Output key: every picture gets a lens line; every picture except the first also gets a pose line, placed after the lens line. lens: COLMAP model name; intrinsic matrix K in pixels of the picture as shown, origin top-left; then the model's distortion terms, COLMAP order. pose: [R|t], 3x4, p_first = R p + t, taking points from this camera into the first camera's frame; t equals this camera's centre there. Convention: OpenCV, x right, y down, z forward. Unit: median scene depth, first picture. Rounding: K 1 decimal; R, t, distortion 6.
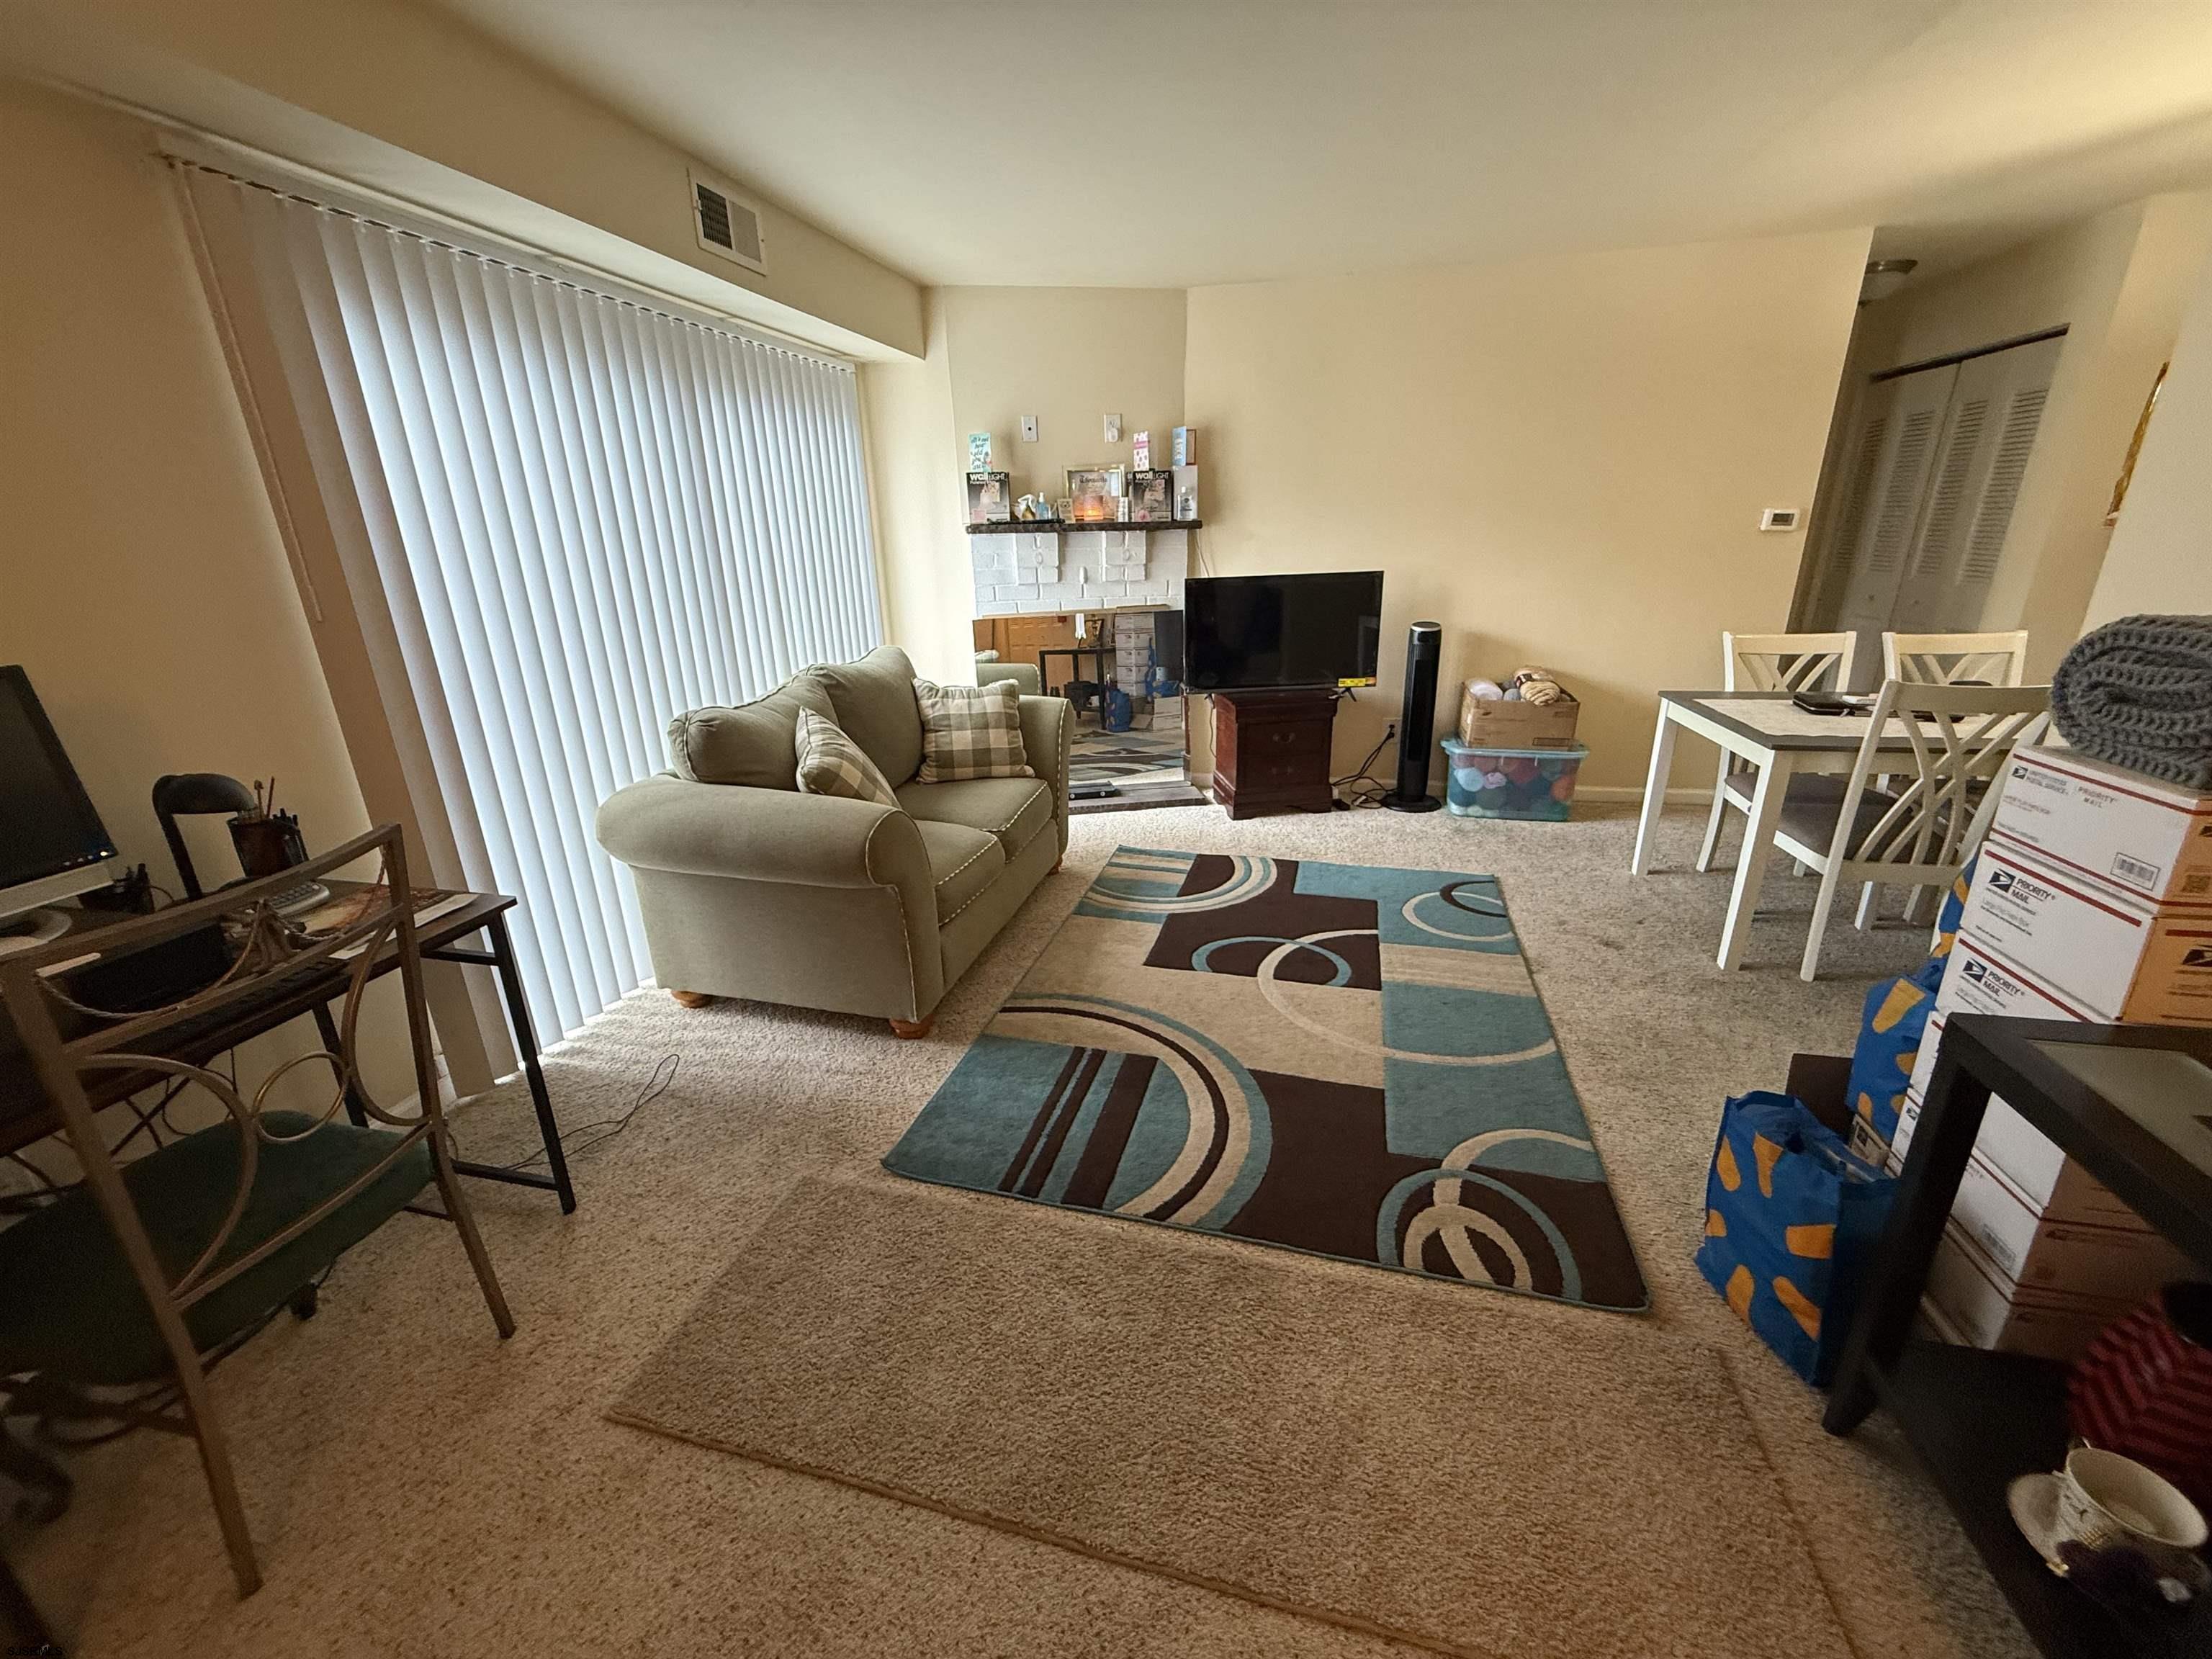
lens RADIAL K [[880.8, 0, 1106.0], [0, 880.8, 829.5], [0, 0, 1]] dist [-0.000063, -0.000052]
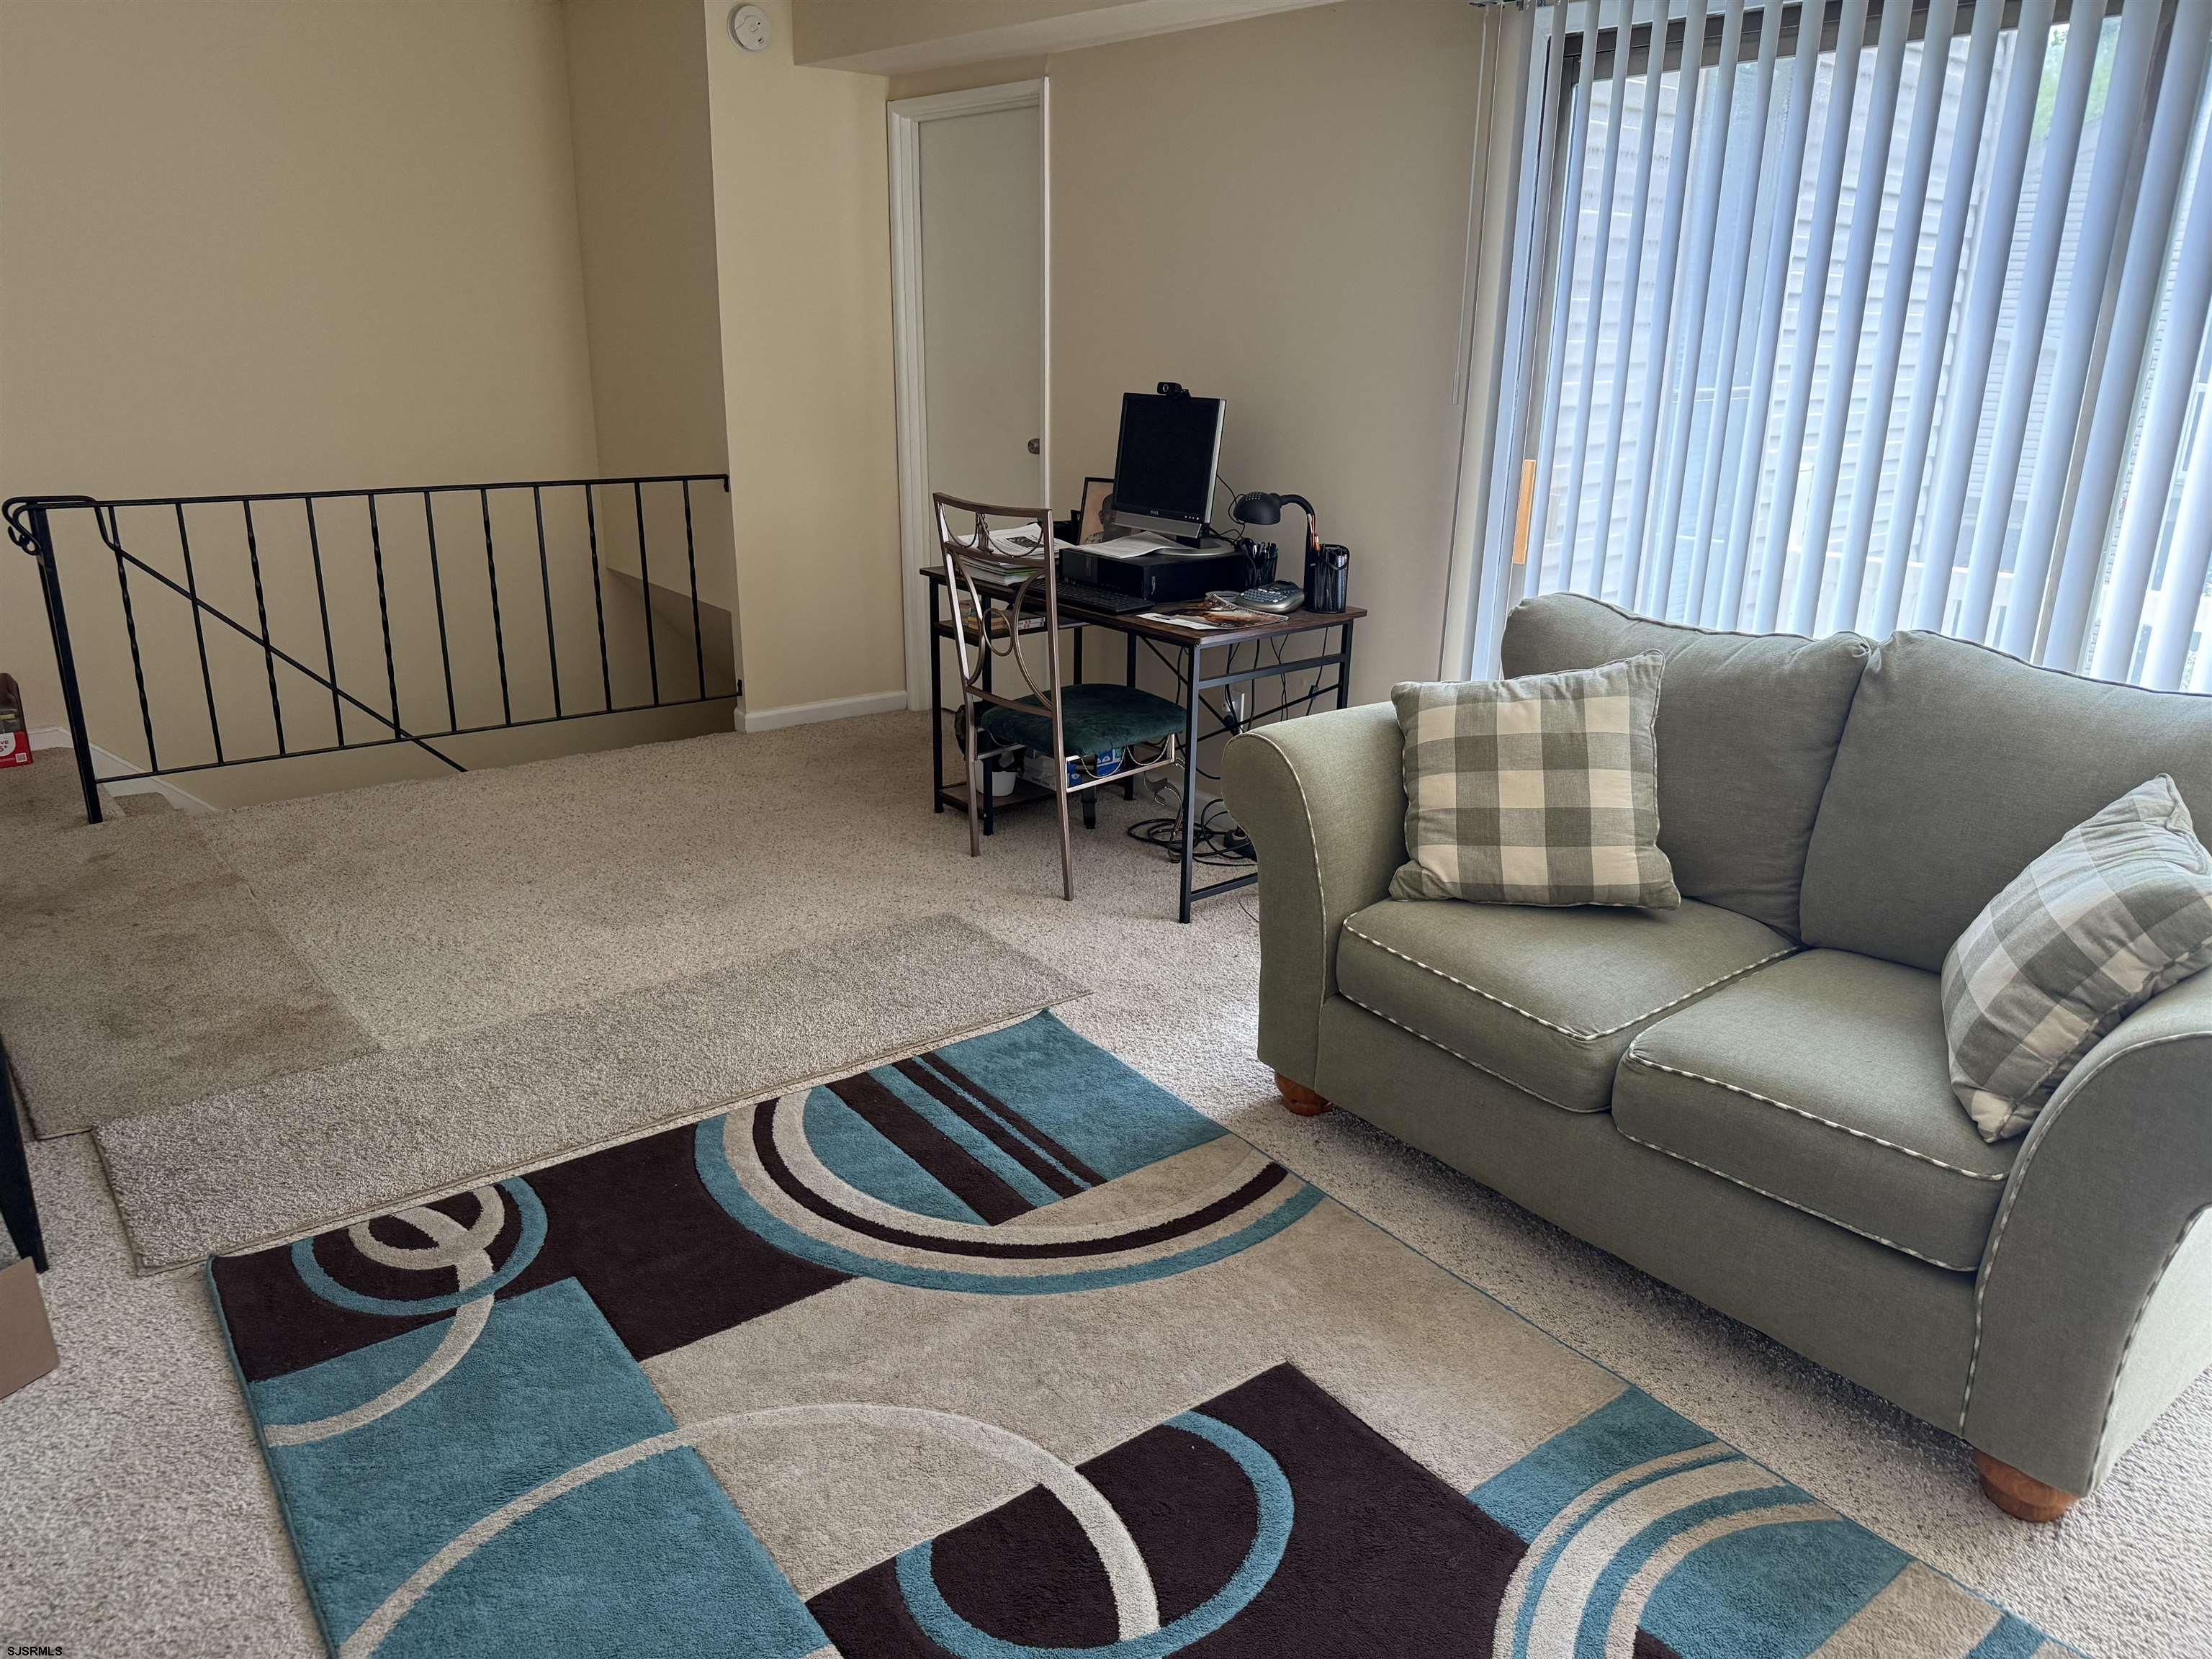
lens RADIAL K [[1541.2, 0, 1106.0], [0, 1541.2, 829.5], [0, 0, 1]] dist [0.001153, -0.000134]
pose [[-0.609734, 0.263696, -0.747455, 0.773892], [-0.256393, 0.826712, 0.500809, -0.541304], [0.749991, 0.497002, -0.436465, 1.481870]]
